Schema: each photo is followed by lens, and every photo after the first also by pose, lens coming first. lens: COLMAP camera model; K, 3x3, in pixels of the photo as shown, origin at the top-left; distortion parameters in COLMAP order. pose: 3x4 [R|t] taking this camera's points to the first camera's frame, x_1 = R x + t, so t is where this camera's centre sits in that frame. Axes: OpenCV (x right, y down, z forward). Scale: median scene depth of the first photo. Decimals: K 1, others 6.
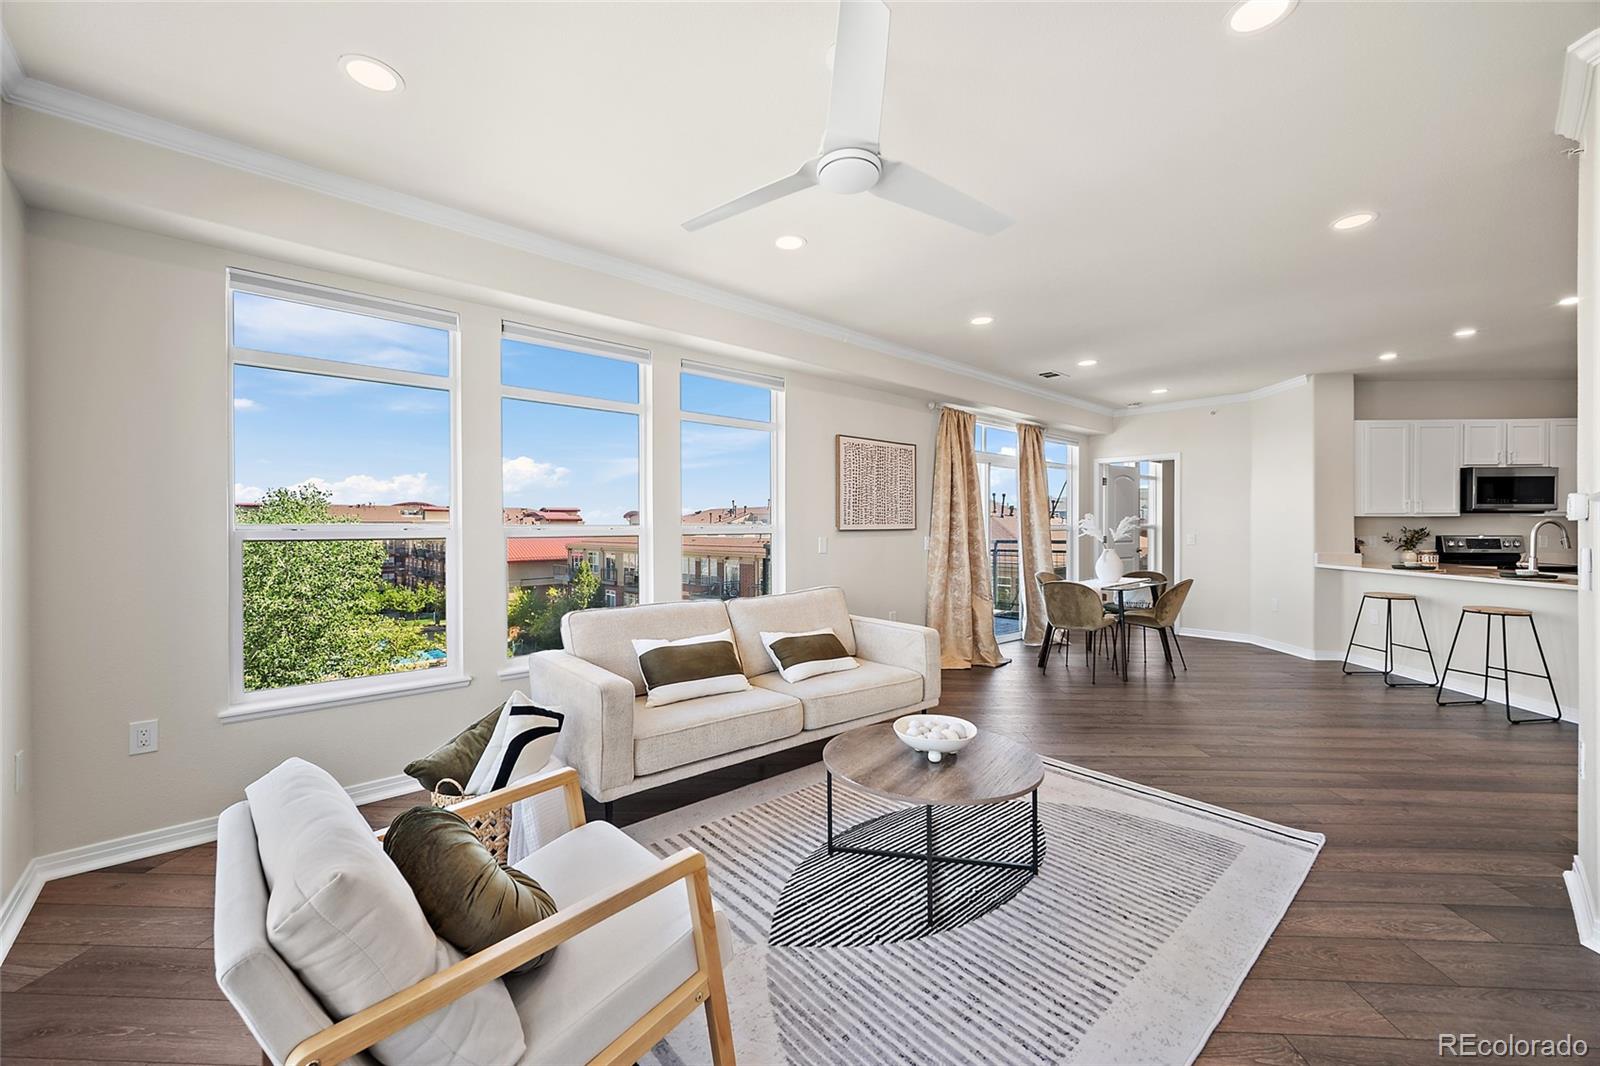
lens RADIAL K [[633.1, 0, 804.0], [0, 633.1, 529.5], [0, 0, 1]] dist [-0.001054, 0.000245]
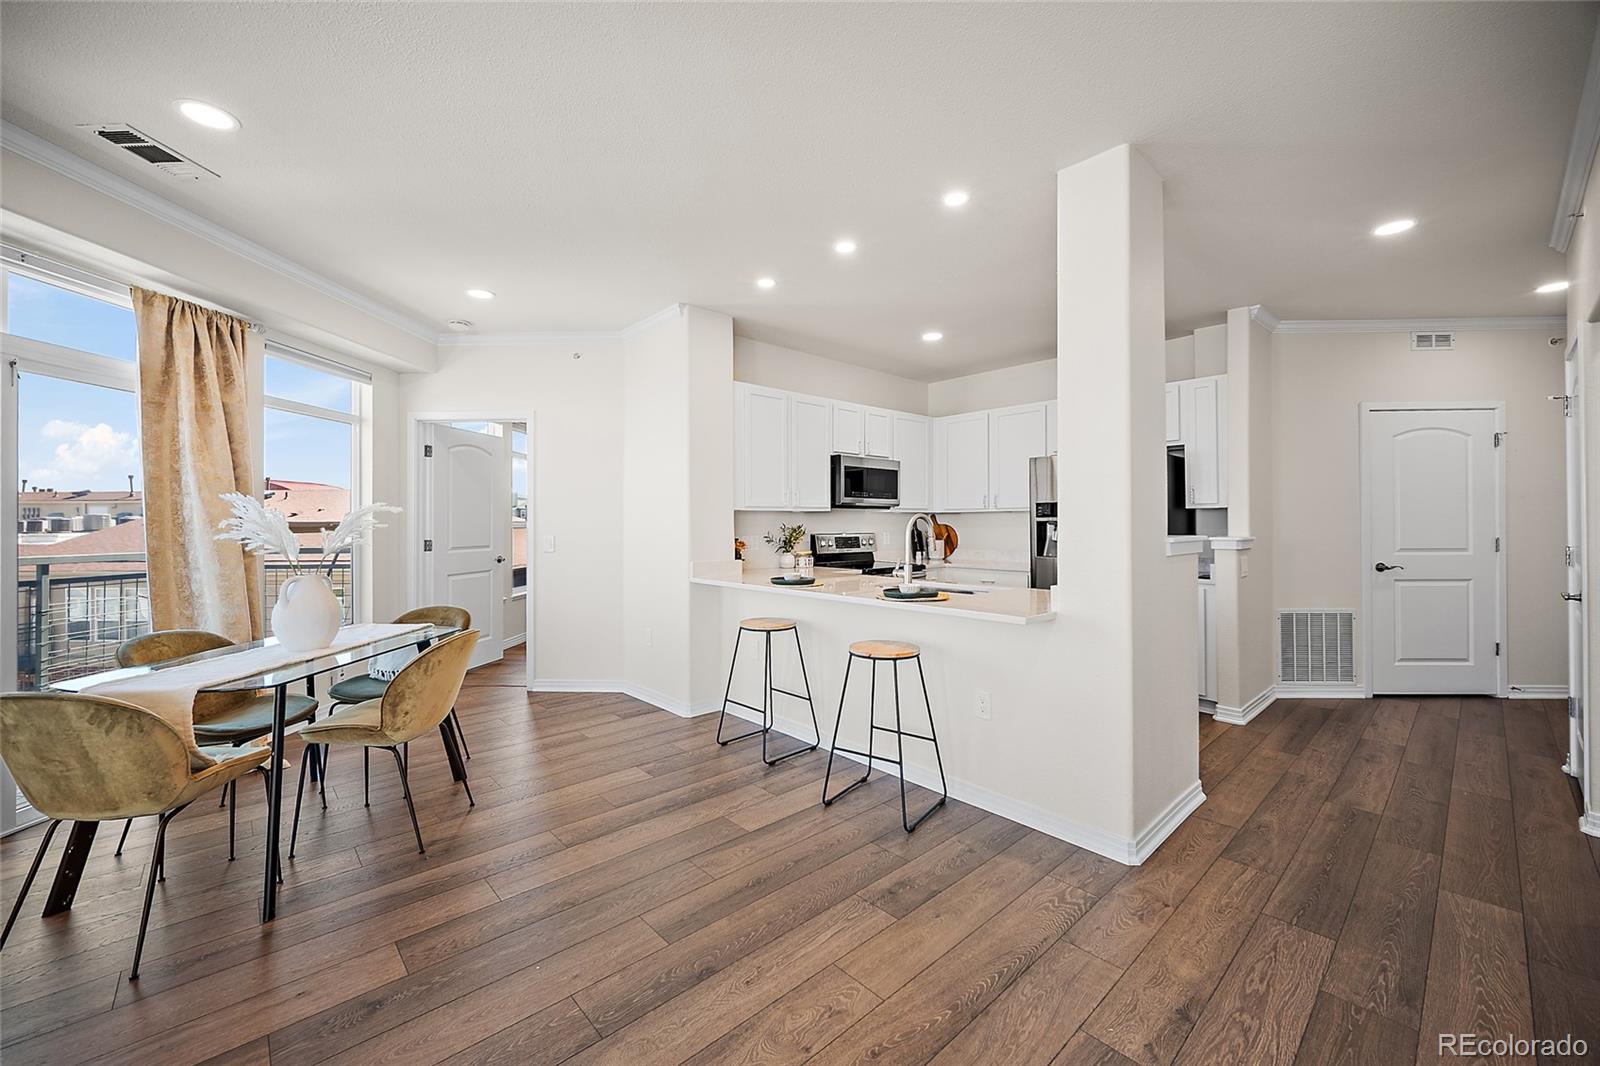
lens RADIAL K [[630.1, 0, 803.1], [0, 630.1, 519.7], [0, 0, 1]] dist [-0.003369, -0.000266]
pose [[0.703496, 0.002768, 0.710694, 0.403835], [0.005084, 0.999947, -0.008927, -0.002254], [-0.710681, 0.009893, 0.703445, 0.425667]]
